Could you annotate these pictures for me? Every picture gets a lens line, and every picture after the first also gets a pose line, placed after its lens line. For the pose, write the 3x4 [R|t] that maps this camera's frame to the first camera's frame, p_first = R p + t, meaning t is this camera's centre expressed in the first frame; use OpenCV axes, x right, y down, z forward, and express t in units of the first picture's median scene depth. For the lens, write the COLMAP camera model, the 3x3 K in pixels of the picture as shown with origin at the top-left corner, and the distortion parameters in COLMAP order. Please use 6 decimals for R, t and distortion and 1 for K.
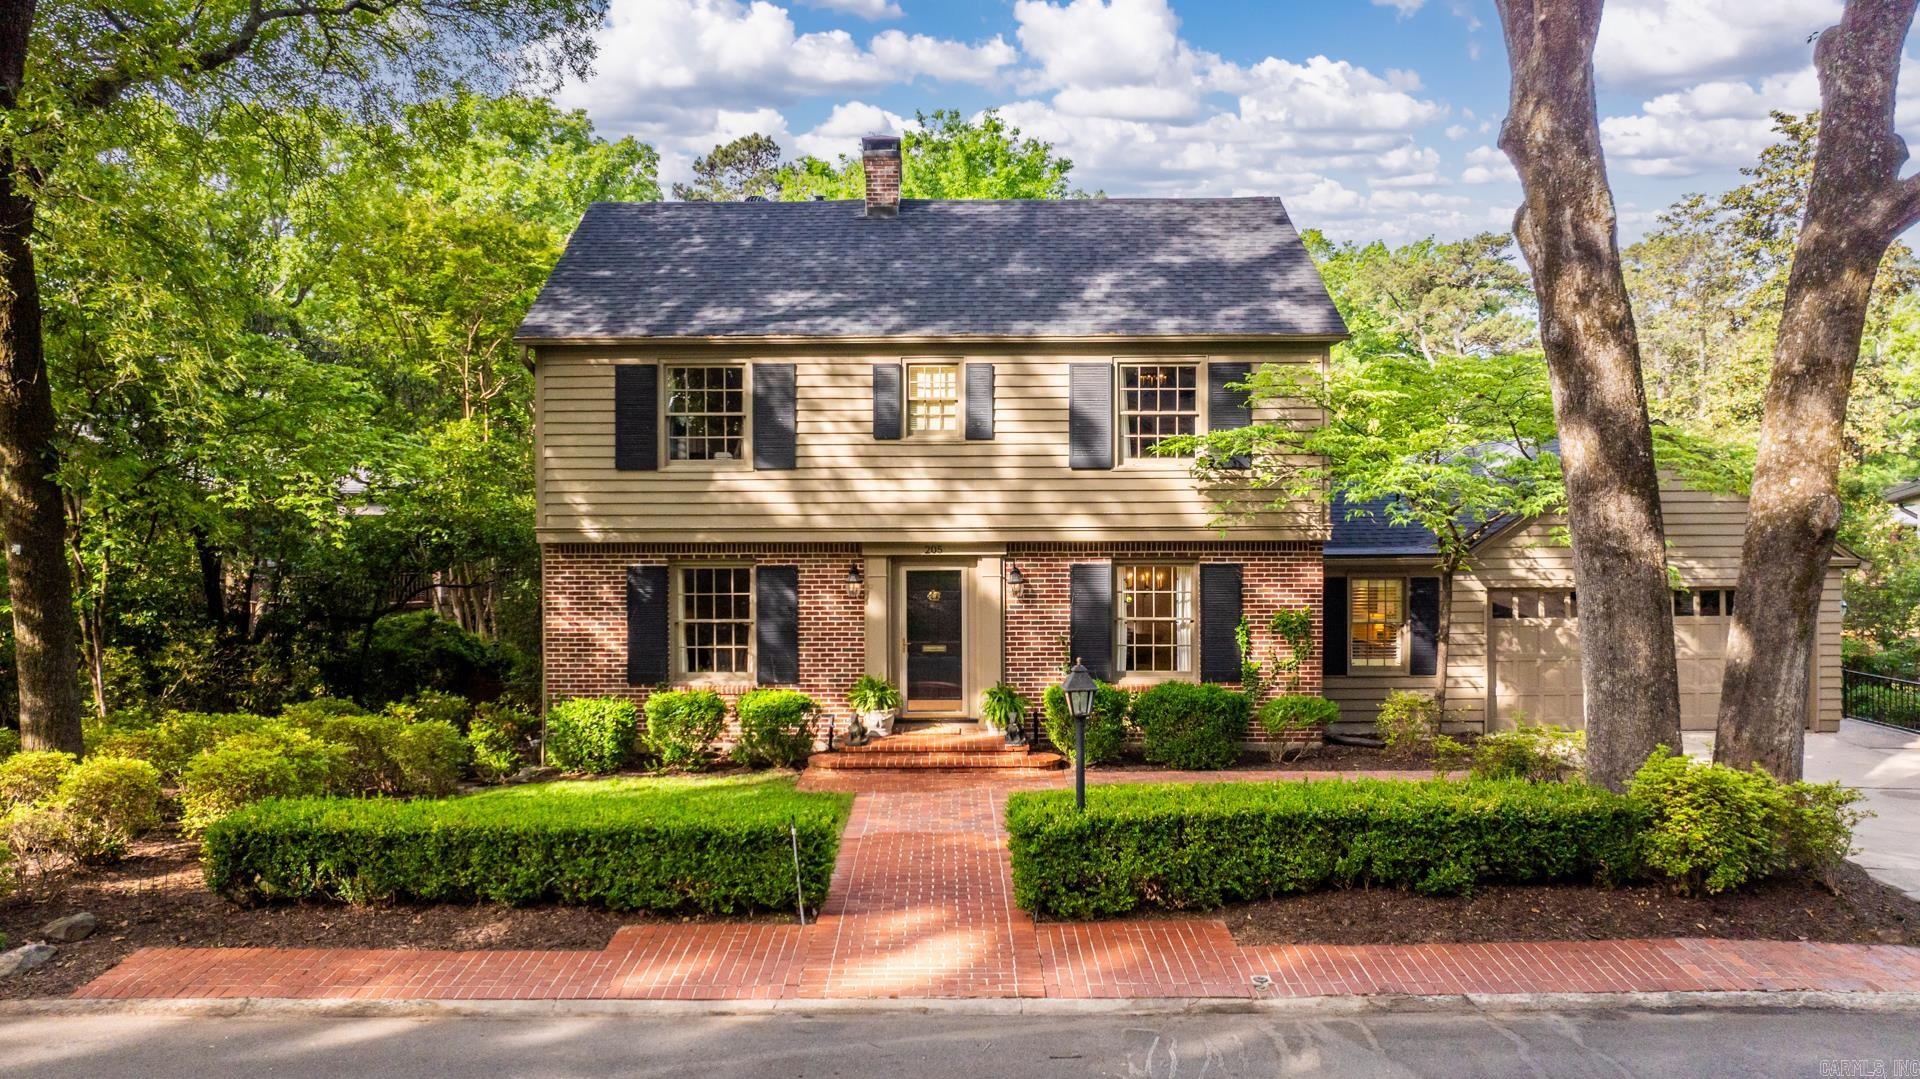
lens RADIAL K [[1444.2, 0, 960.0], [0, 1444.2, 539.5], [0, 0, 1]] dist [-0.041391, 0.001230]
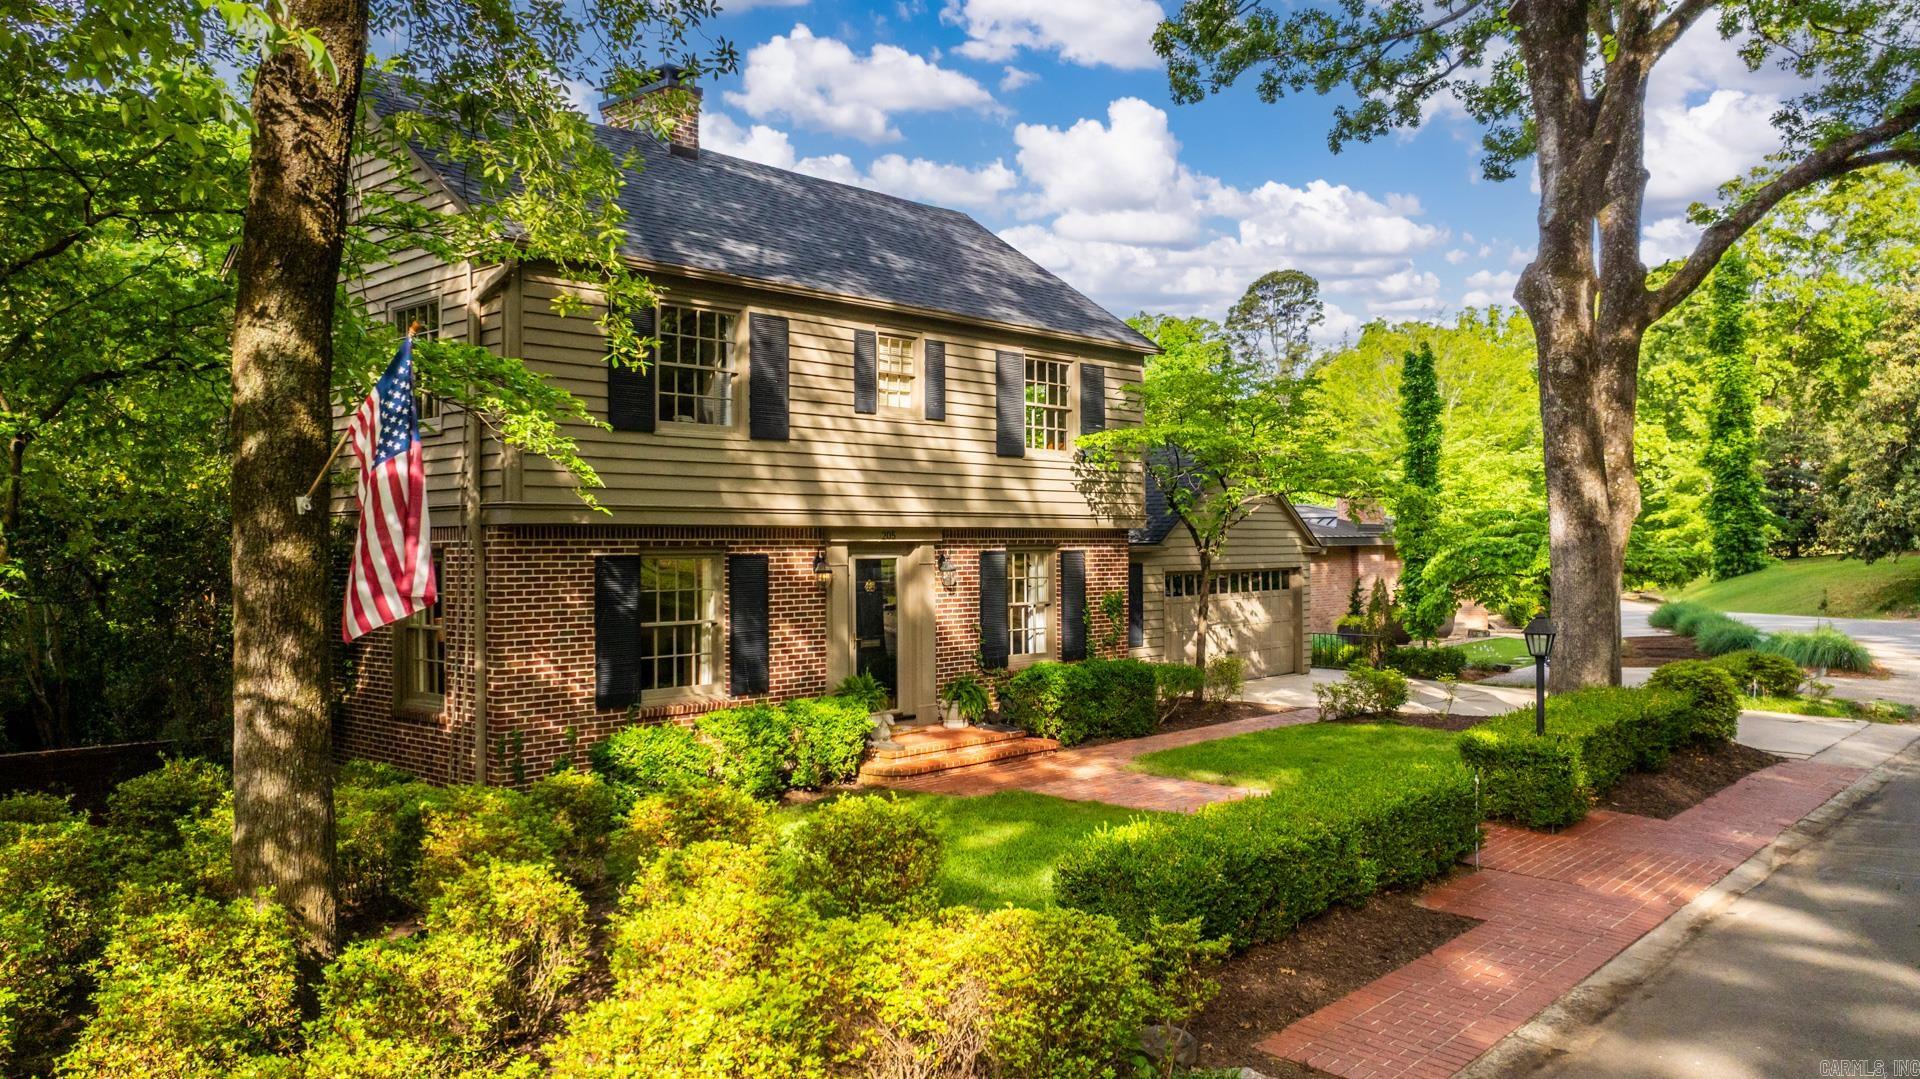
lens RADIAL K [[1444.2, 0, 960.0], [0, 1444.2, 539.5], [0, 0, 1]] dist [-0.041391, 0.001230]
pose [[0.649010, 0.002793, 0.760775, -0.688234], [0.011515, 0.999843, -0.013494, 0.022369], [-0.760693, 0.017518, 0.648876, 0.361750]]
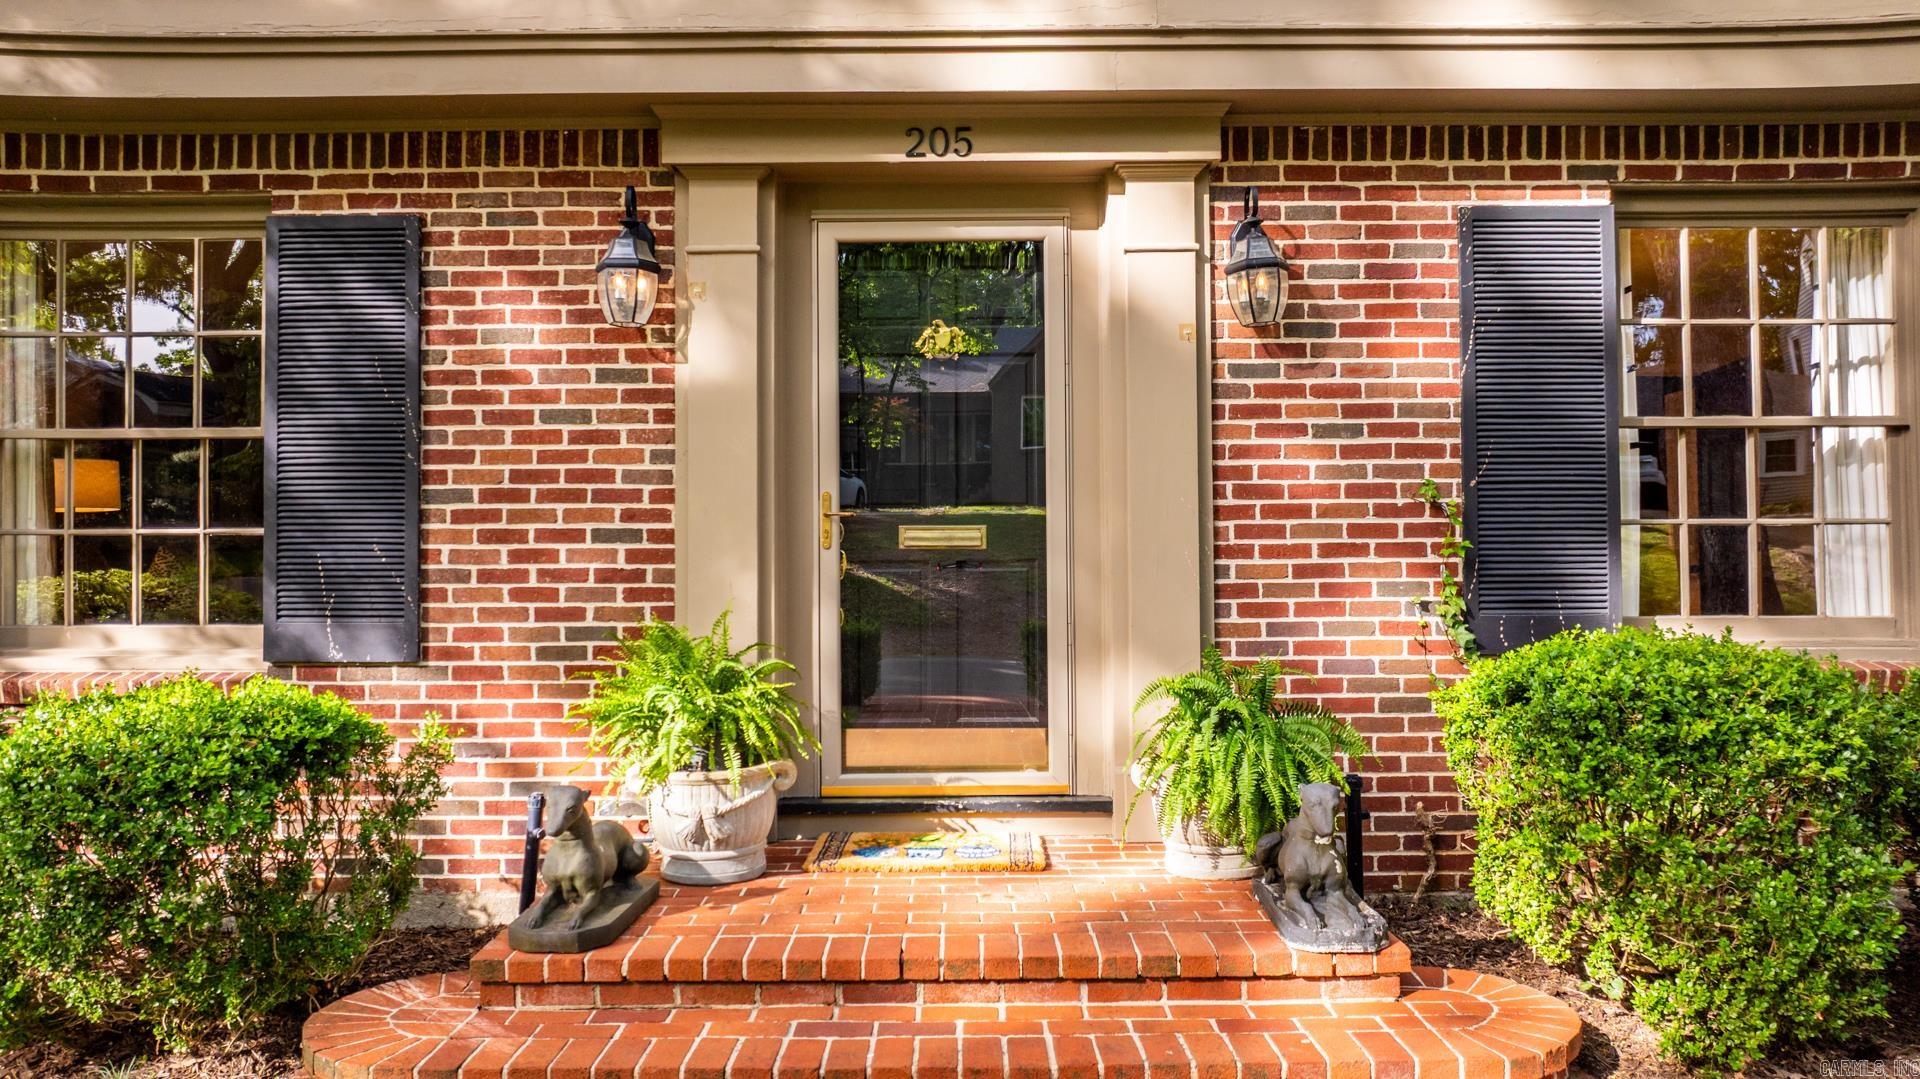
lens RADIAL K [[1444.2, 0, 960.0], [0, 1444.2, 539.5], [0, 0, 1]] dist [-0.041391, 0.001230]
pose [[0.999964, -0.002667, -0.008093, -0.012642], [0.002464, 0.999685, -0.024993, 0.084009], [0.008157, 0.024972, 0.999655, 0.739809]]
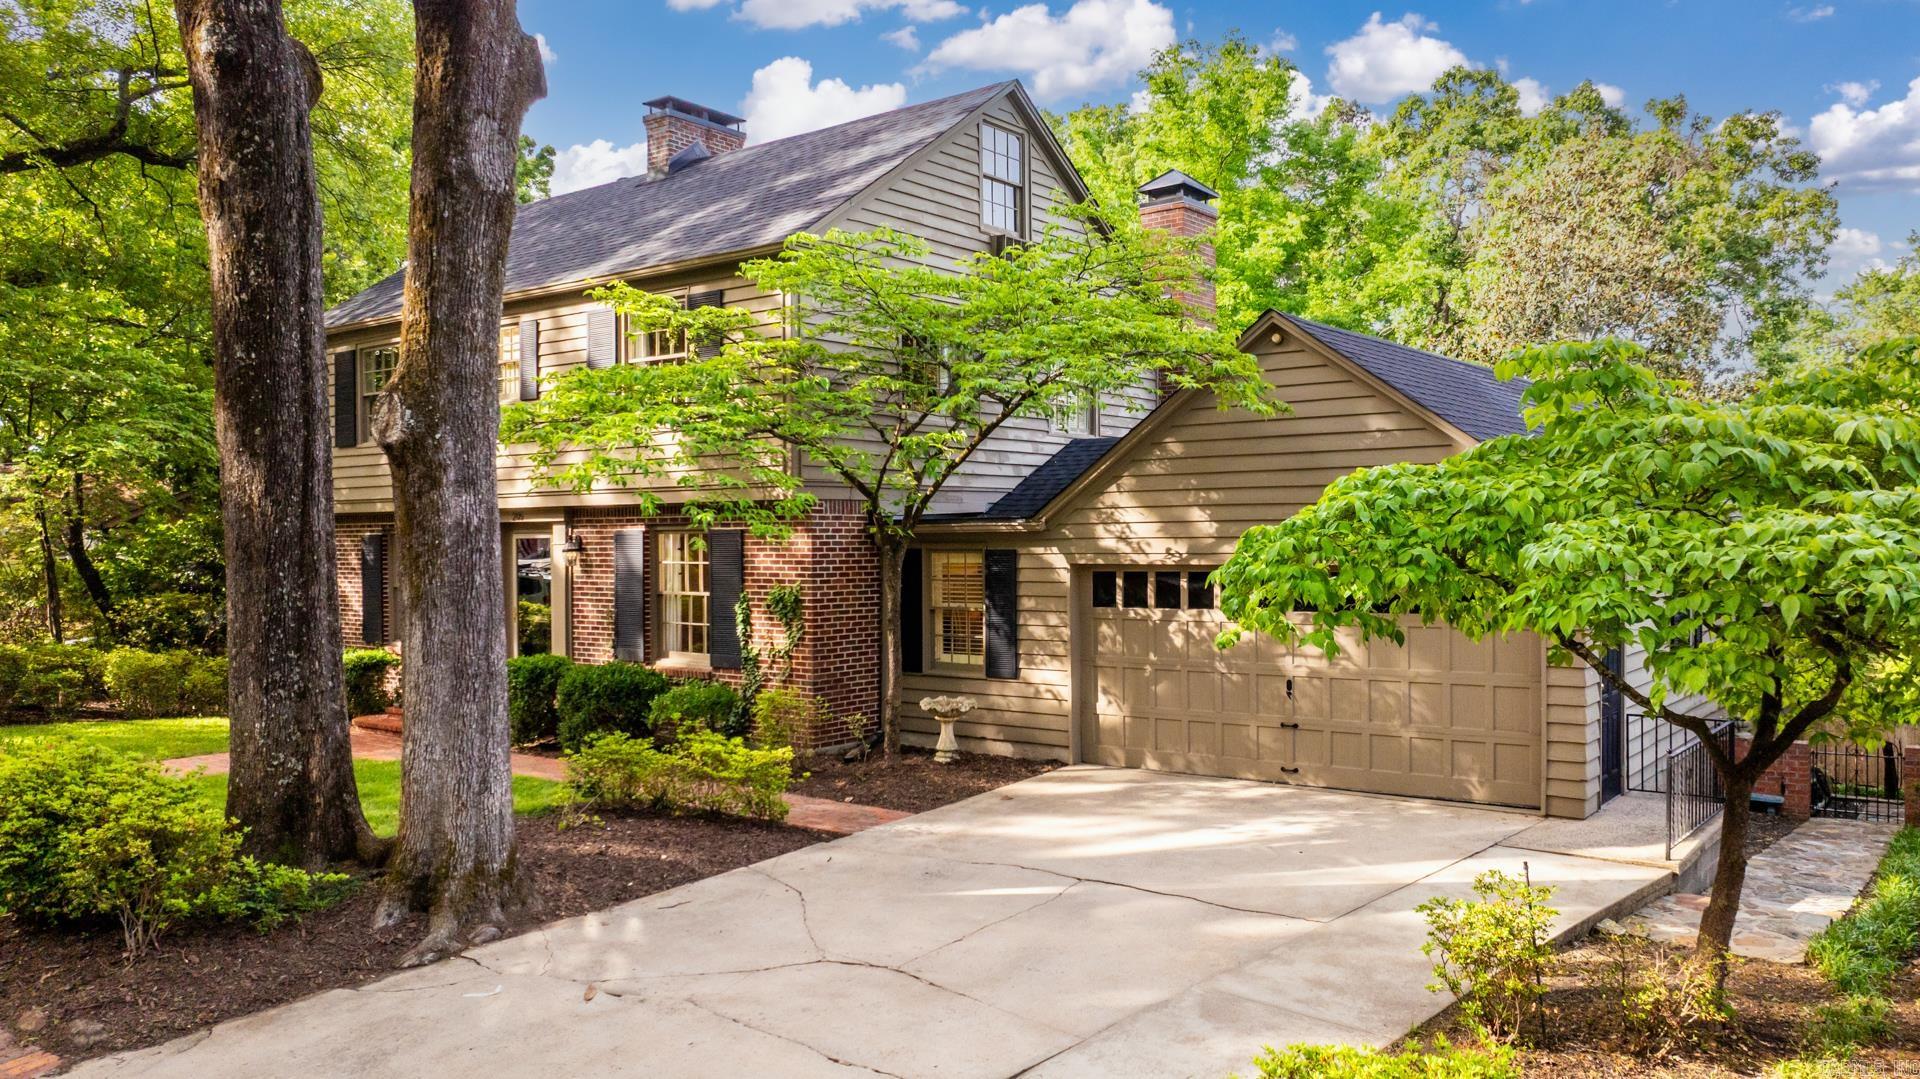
lens RADIAL K [[1444.2, 0, 960.0], [0, 1444.2, 539.5], [0, 0, 1]] dist [-0.041391, 0.001230]
pose [[0.797526, -0.000350, -0.603284, 0.804005], [-0.003198, 0.999983, -0.004807, 0.026261], [0.603276, 0.005763, 0.797512, 0.401450]]
